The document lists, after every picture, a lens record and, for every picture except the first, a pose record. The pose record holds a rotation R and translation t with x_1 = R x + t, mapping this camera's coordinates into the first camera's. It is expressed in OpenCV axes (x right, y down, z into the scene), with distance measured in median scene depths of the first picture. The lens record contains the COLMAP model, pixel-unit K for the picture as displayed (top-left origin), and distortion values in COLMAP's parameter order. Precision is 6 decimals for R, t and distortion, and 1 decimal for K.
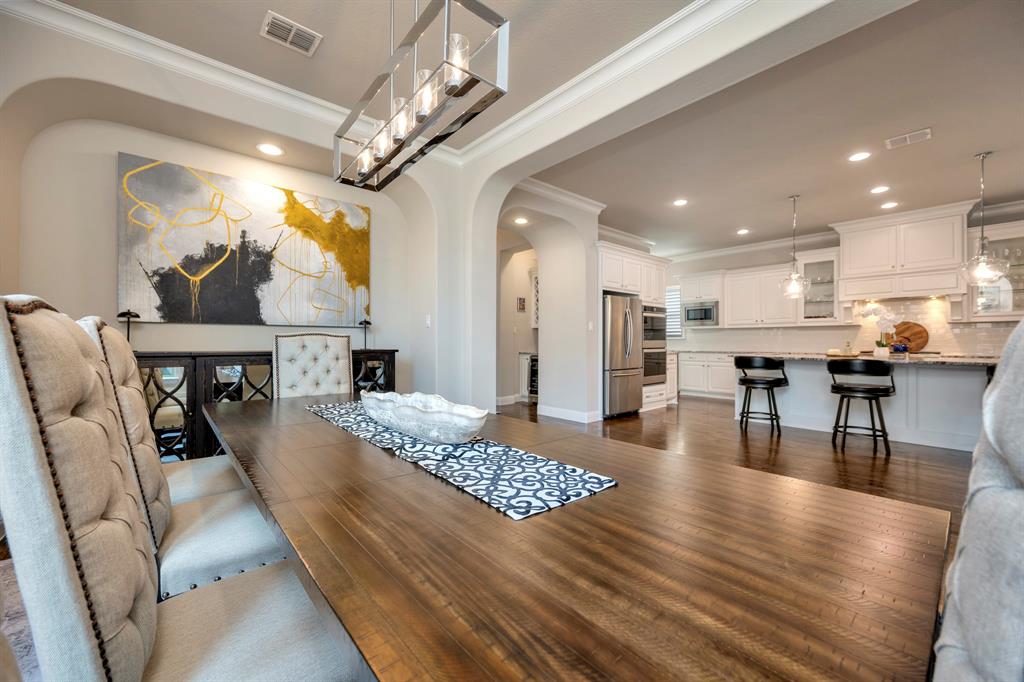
lens RADIAL K [[410.3, 0, 518.5], [0, 410.3, 339.0], [0, 0, 1]] dist [0.001782, -0.001379]
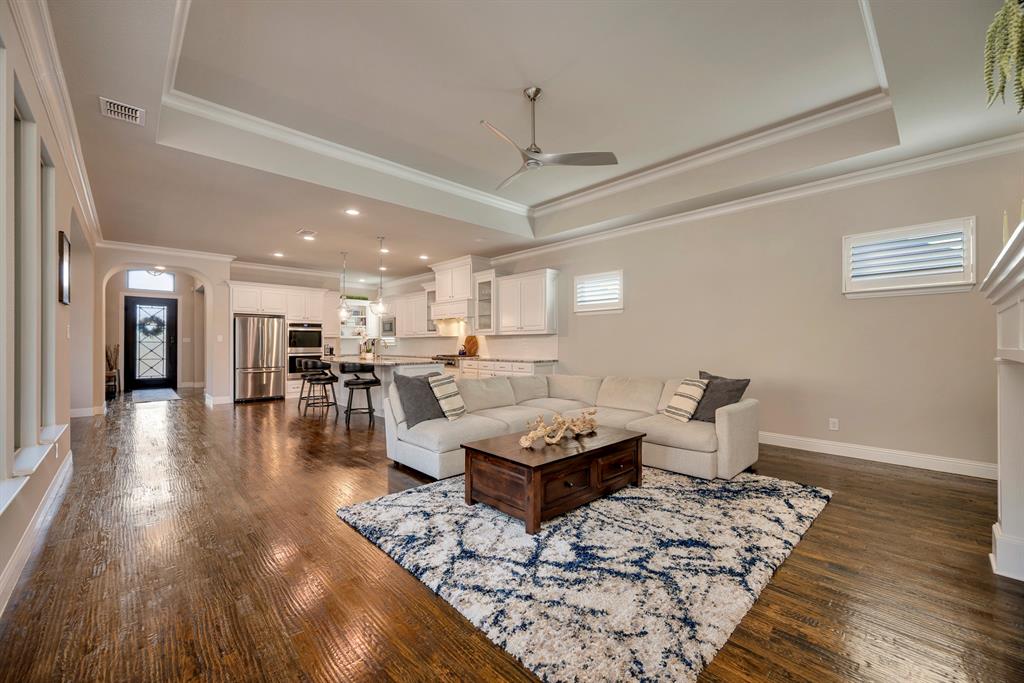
lens RADIAL K [[410.3, 0, 516.0], [0, 410.3, 342.3], [0, 0, 1]] dist [0.001782, -0.001379]
pose [[0.999956, 0.005608, 0.007527, 1.111430], [-0.005696, 0.999916, 0.011617, -0.037410], [-0.007461, -0.011659, 0.999904, -0.435518]]
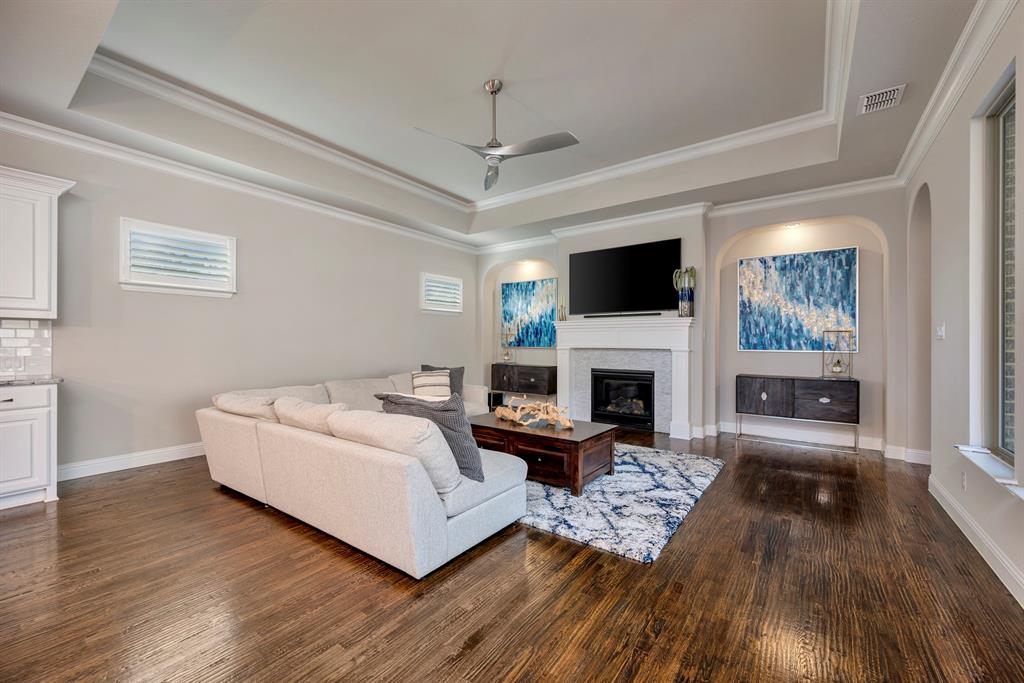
lens RADIAL K [[410.3, 0, 514.1], [0, 410.3, 340.9], [0, 0, 1]] dist [0.001782, -0.001379]
pose [[-0.192297, 0.009097, 0.981295, 0.568137], [-0.018226, 0.999751, -0.012840, -0.024329], [-0.981168, -0.020354, -0.192083, 0.236280]]
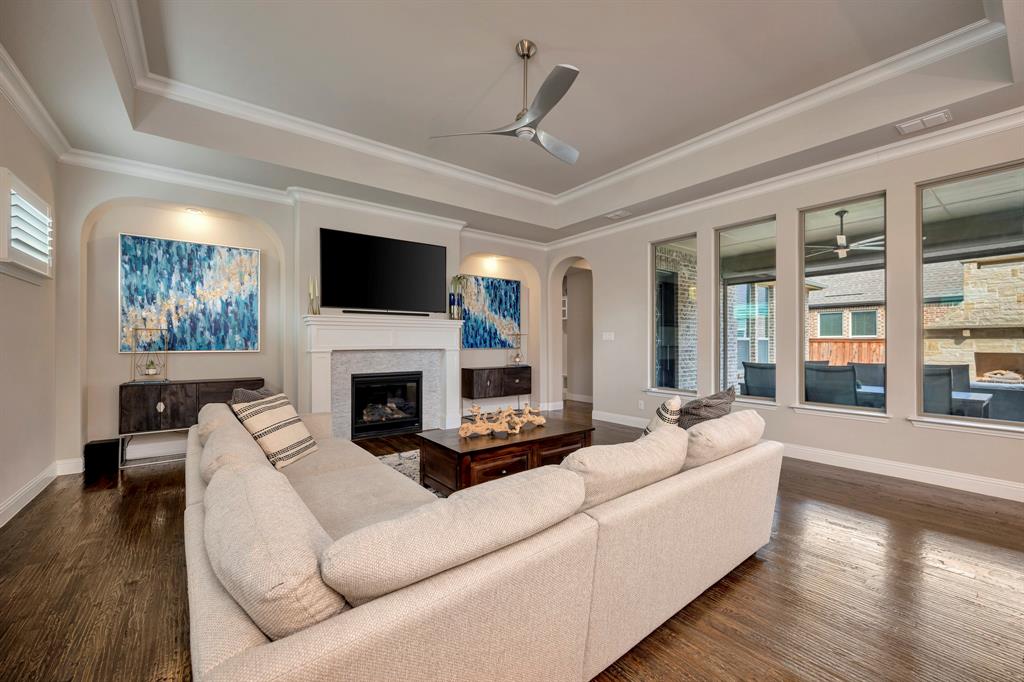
lens RADIAL K [[410.3, 0, 516.1], [0, 410.3, 343.7], [0, 0, 1]] dist [0.001782, -0.001379]
pose [[-0.996428, 0.007076, 0.084154, 1.111870], [0.005936, 0.999887, -0.013793, -0.021934], [-0.084242, -0.013244, -0.996357, 0.655647]]
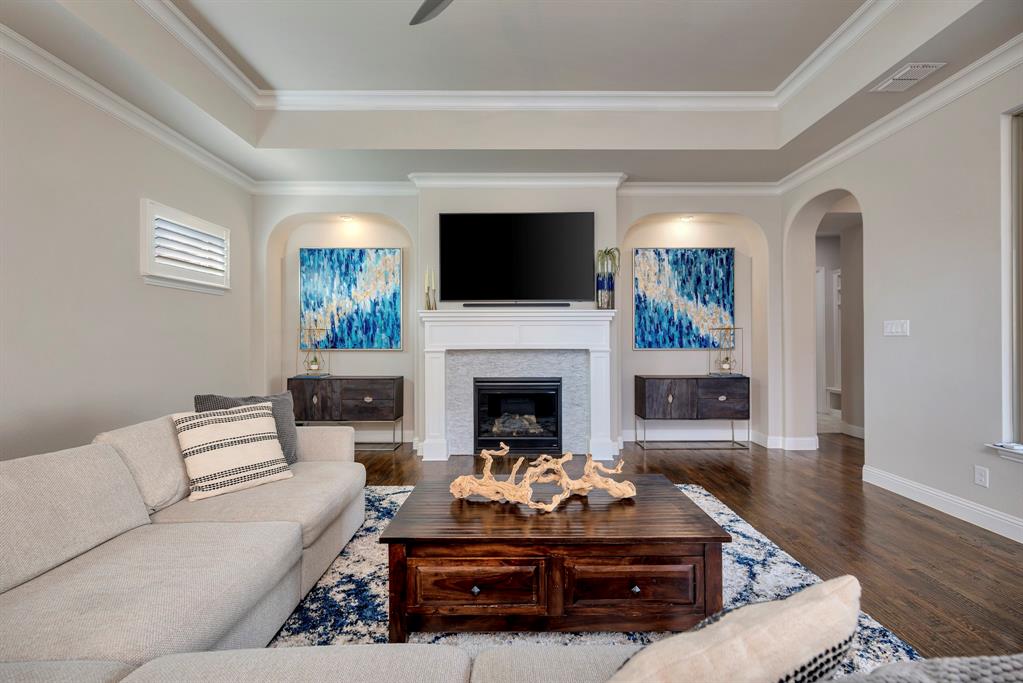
lens RADIAL K [[409.9, 0, 517.7], [0, 409.9, 339.6], [0, 0, 1]] dist [0.001782, -0.001379]
pose [[-0.741228, 0.011529, 0.671154, 0.976749], [-0.003103, 0.999783, -0.020602, -0.025188], [-0.671246, -0.017353, -0.741031, 0.336770]]
